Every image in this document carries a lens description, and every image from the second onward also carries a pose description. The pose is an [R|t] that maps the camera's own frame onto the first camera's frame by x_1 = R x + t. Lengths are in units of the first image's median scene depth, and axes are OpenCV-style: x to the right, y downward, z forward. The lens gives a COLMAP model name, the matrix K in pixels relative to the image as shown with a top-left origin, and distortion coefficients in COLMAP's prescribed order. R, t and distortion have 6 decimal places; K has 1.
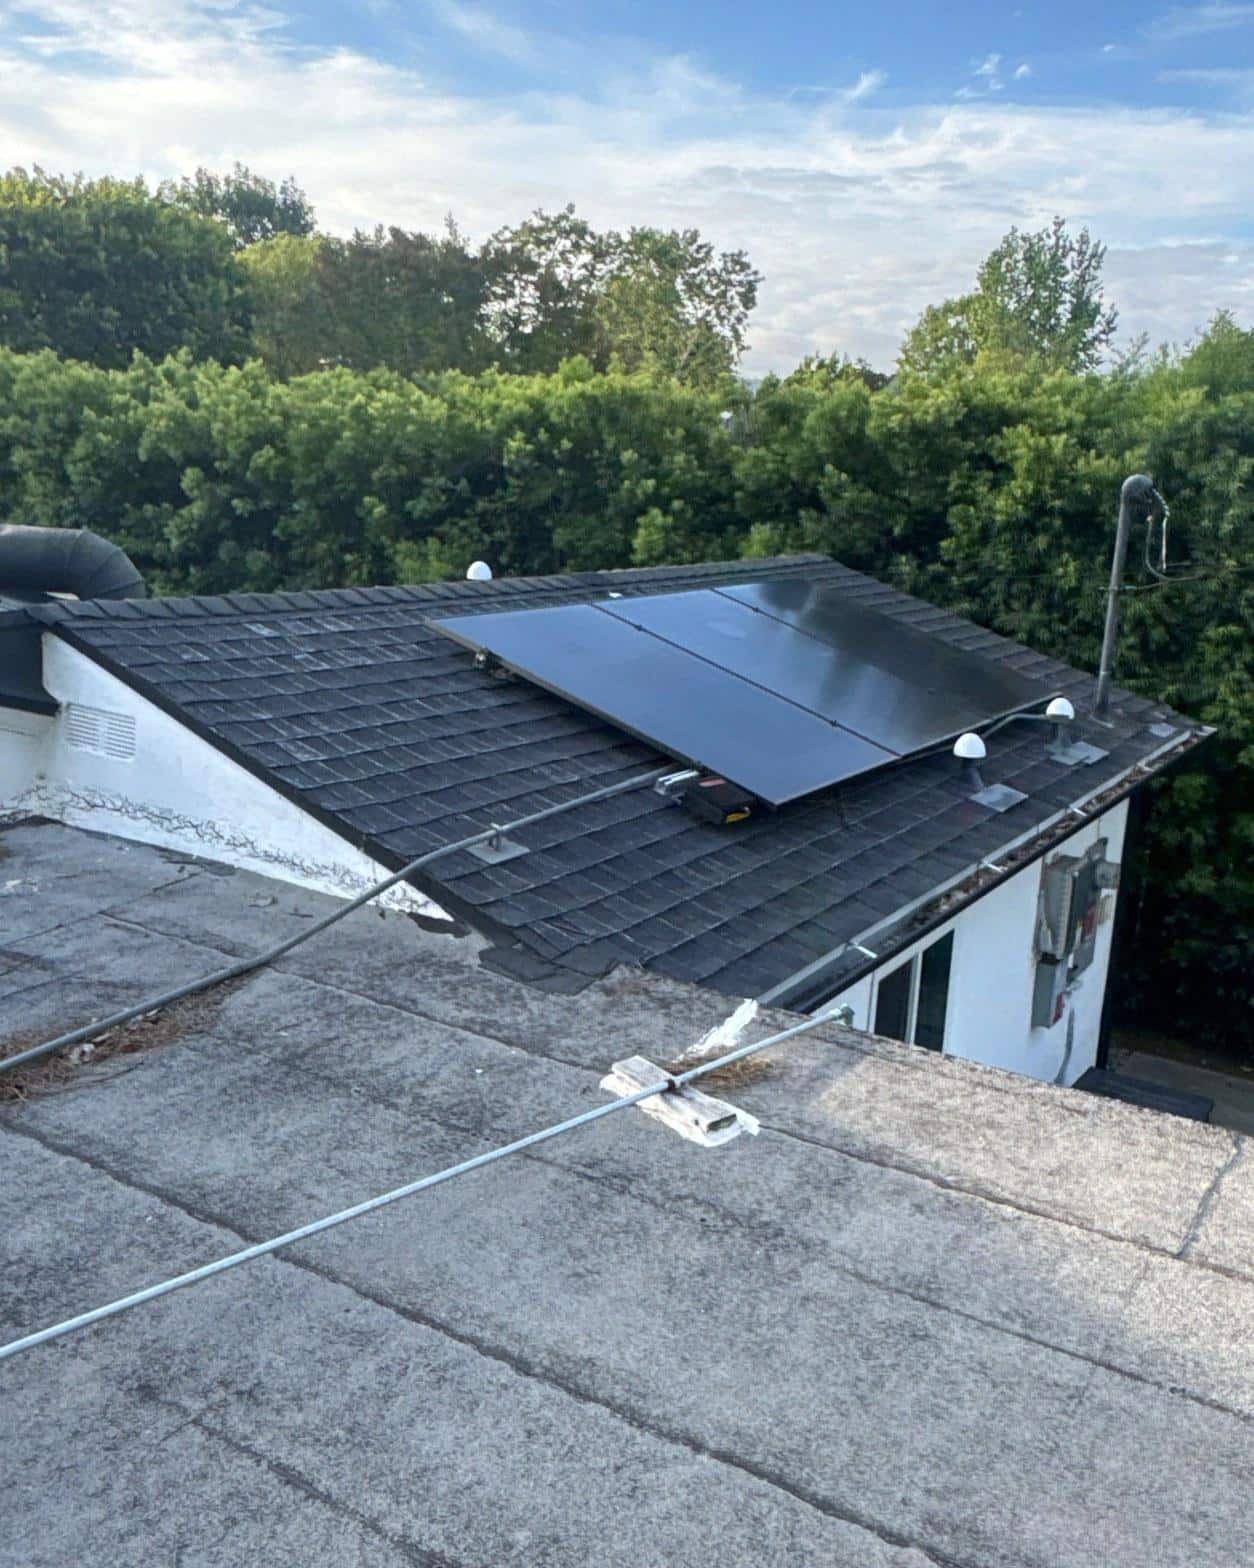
lens RADIAL K [[1428.4, 0, 624.8], [0, 1428.4, 806.5], [0, 0, 1]] dist [-0.008430, -0.002042]
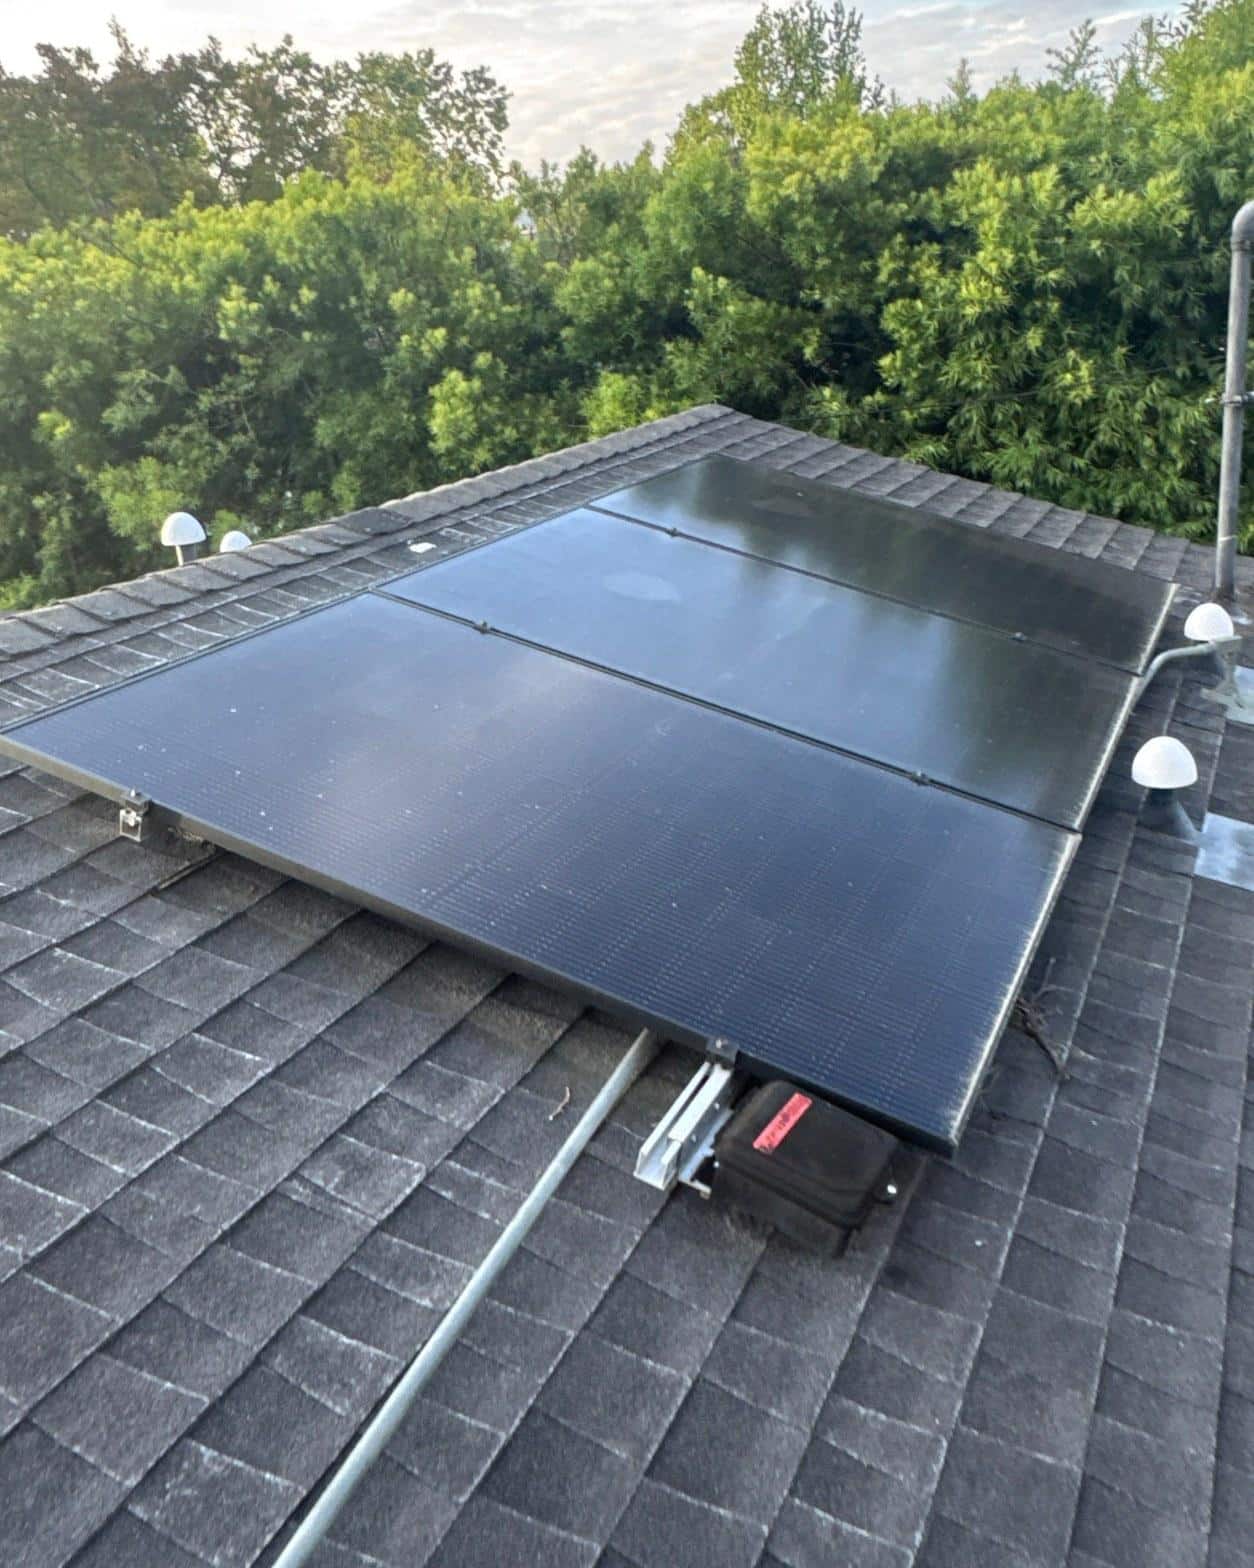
lens RADIAL K [[1428.4, 0, 624.8], [0, 1428.4, 806.5], [0, 0, 1]] dist [-0.008430, -0.002042]
pose [[0.979823, -0.175912, 0.094877, 0.000139], [0.165190, 0.979990, 0.111048, -0.055002], [-0.112513, -0.093134, 0.989276, 0.244208]]
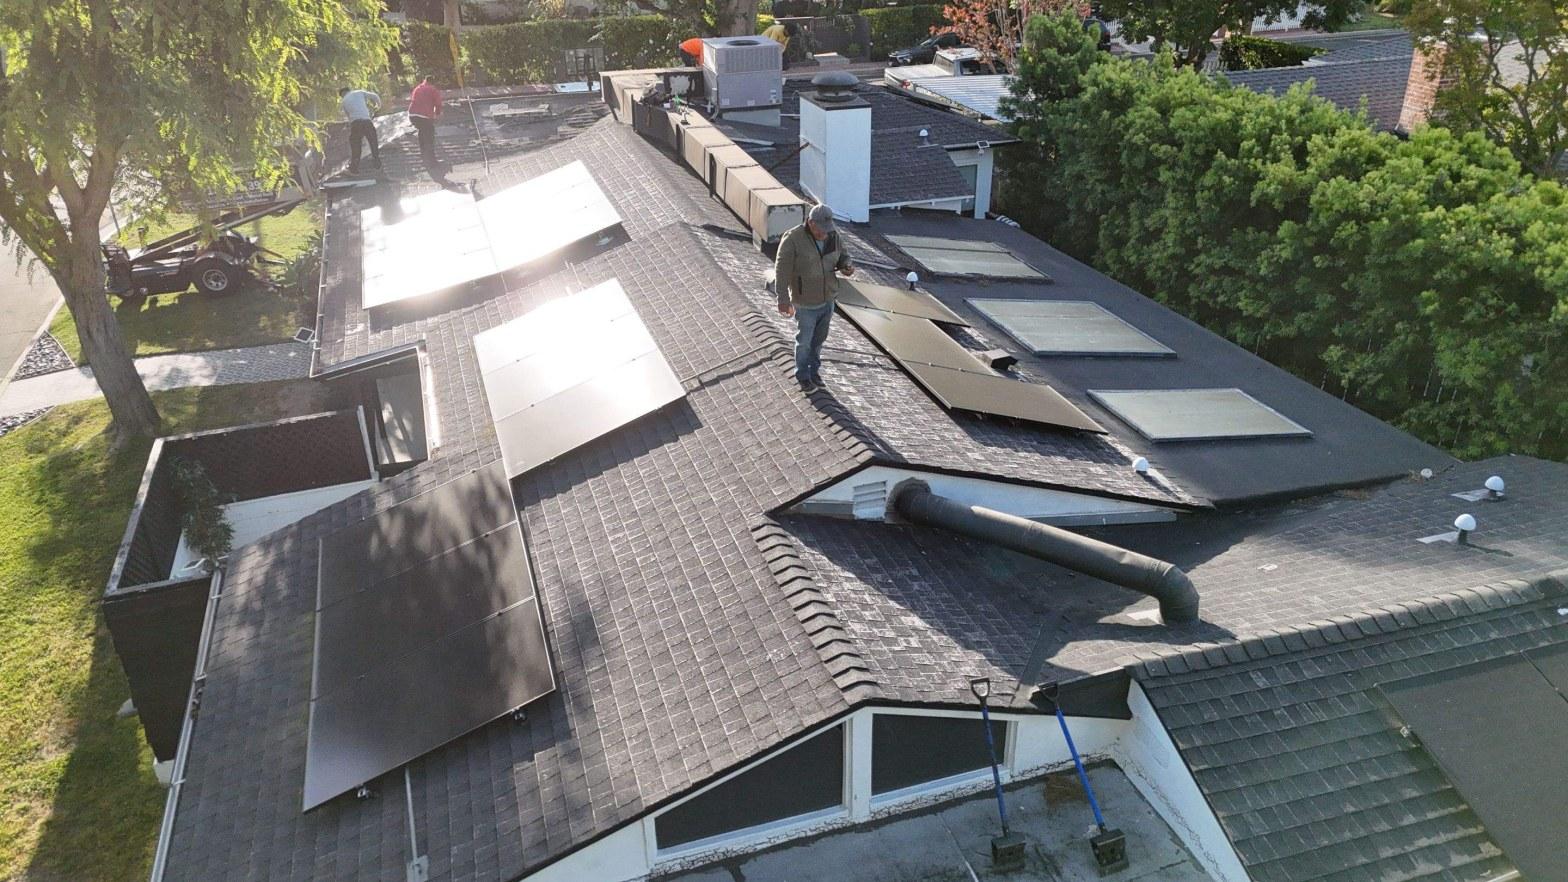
lens RADIAL K [[1177.2, 0, 780.7], [0, 1177.2, 441.0], [0, 0, 1]] dist [0.004589, 0.002874]
pose [[0.771002, 0.246562, -0.587165, 0.020650], [-0.113591, 0.960468, 0.254163, -0.279195], [0.626620, -0.129263, 0.768530, -0.150119]]
